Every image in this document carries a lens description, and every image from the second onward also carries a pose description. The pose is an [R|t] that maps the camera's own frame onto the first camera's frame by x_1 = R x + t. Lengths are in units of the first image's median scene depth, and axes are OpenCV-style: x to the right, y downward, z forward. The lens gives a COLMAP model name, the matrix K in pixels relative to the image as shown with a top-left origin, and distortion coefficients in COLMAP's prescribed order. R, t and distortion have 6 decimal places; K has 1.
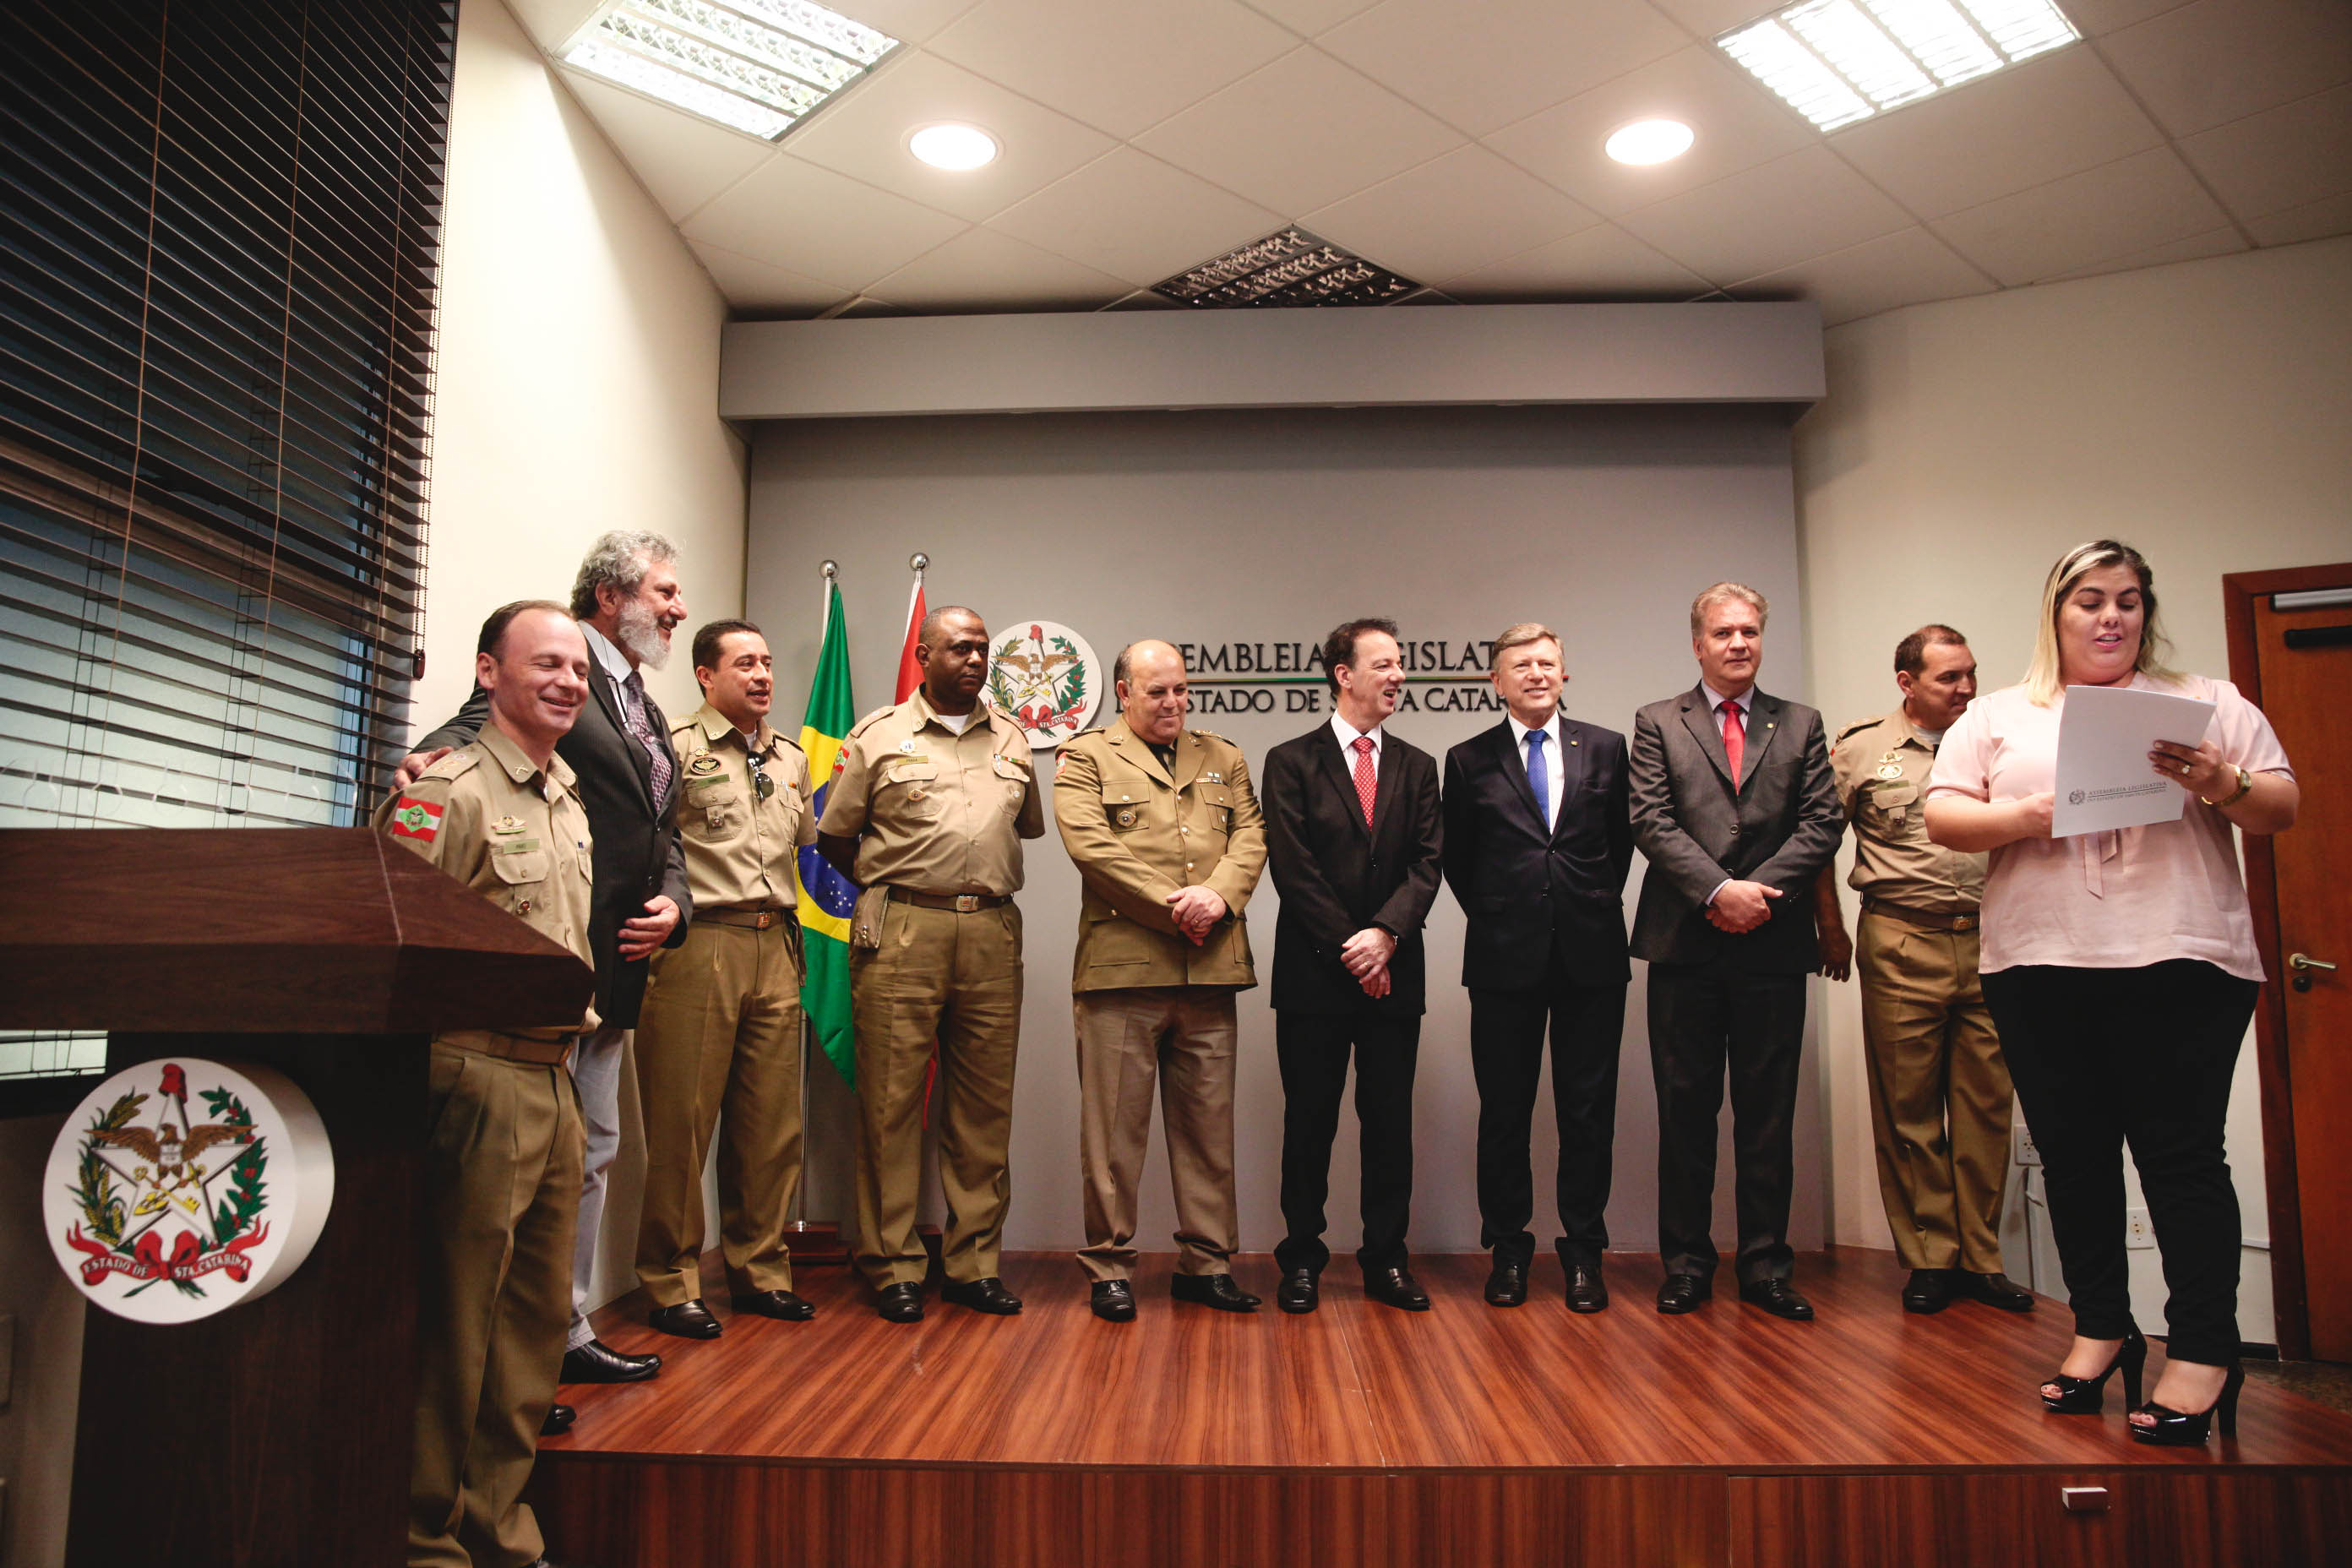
lens RADIAL K [[1690.4, 0, 1167.8], [0, 1690.4, 785.2], [0, 0, 1]] dist [-0.067894, 0.053940]
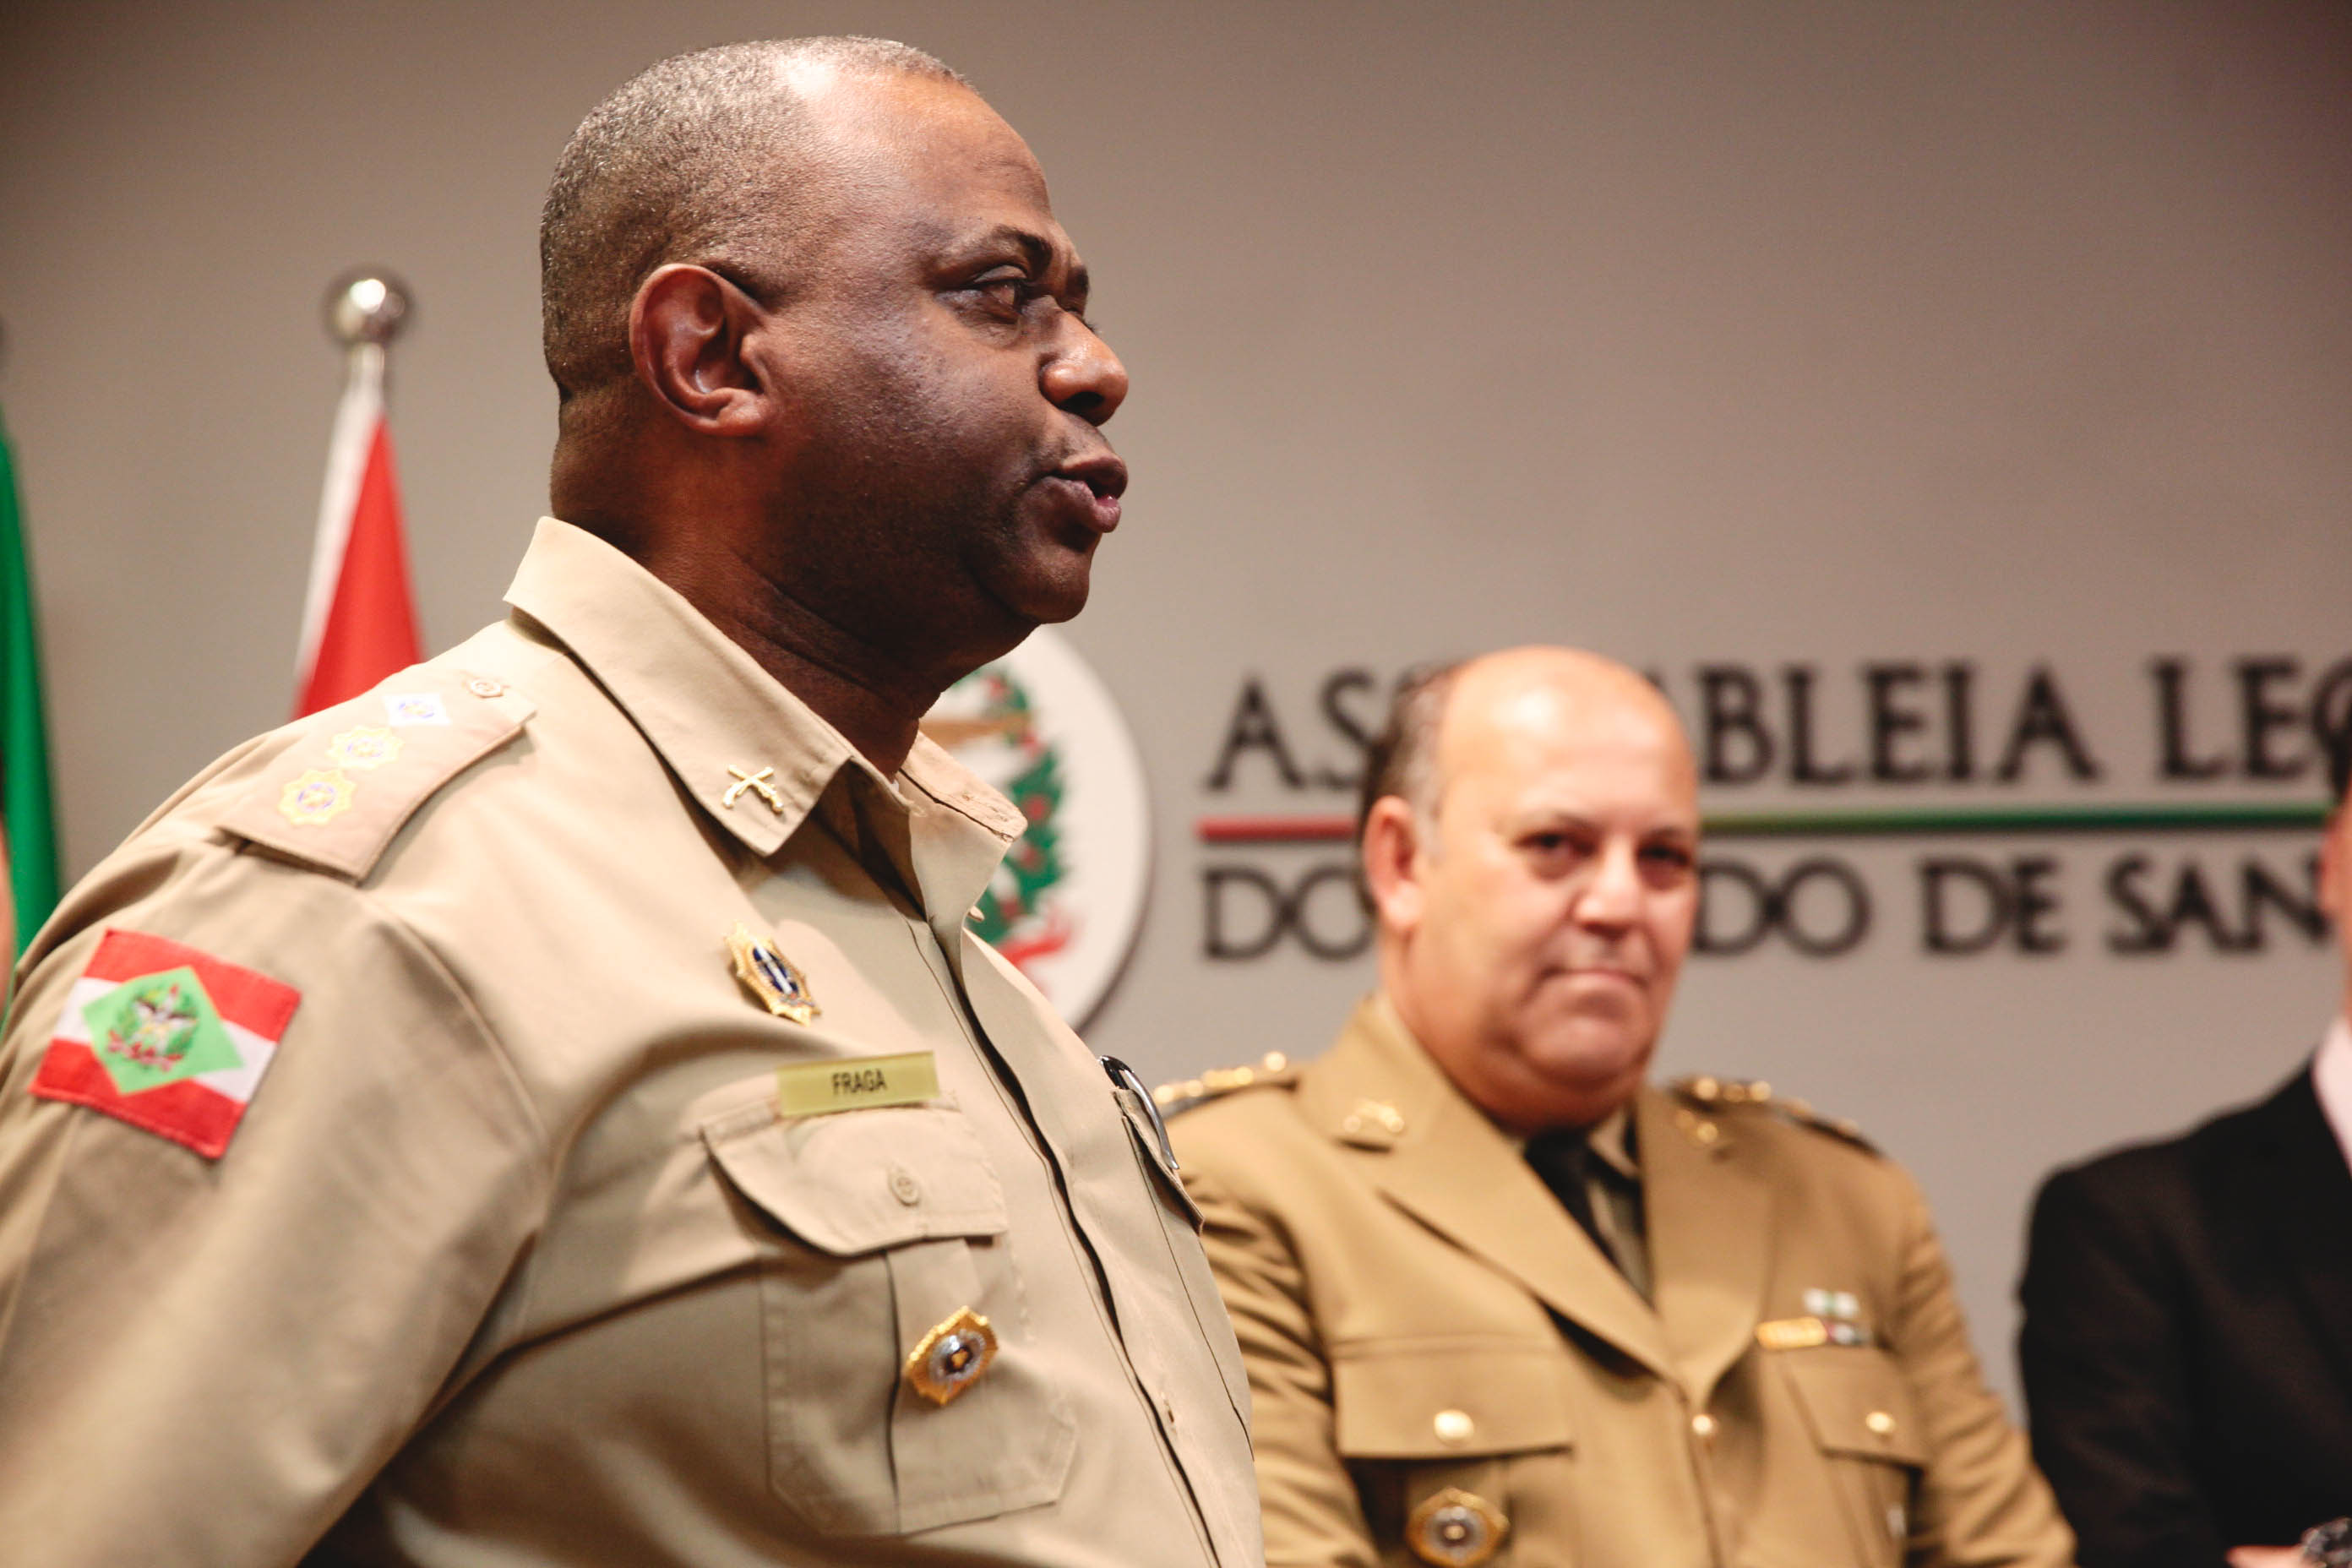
lens RADIAL K [[4642.9, 0, 1193.1], [0, 4642.9, 742.5], [0, 0, 1]] dist [0.283538, 0.000000]
pose [[0.996157, -0.002952, 0.087538, -0.089304], [0.008271, 0.998136, -0.060469, -0.033993], [-0.087197, 0.060961, 0.994324, 0.352305]]
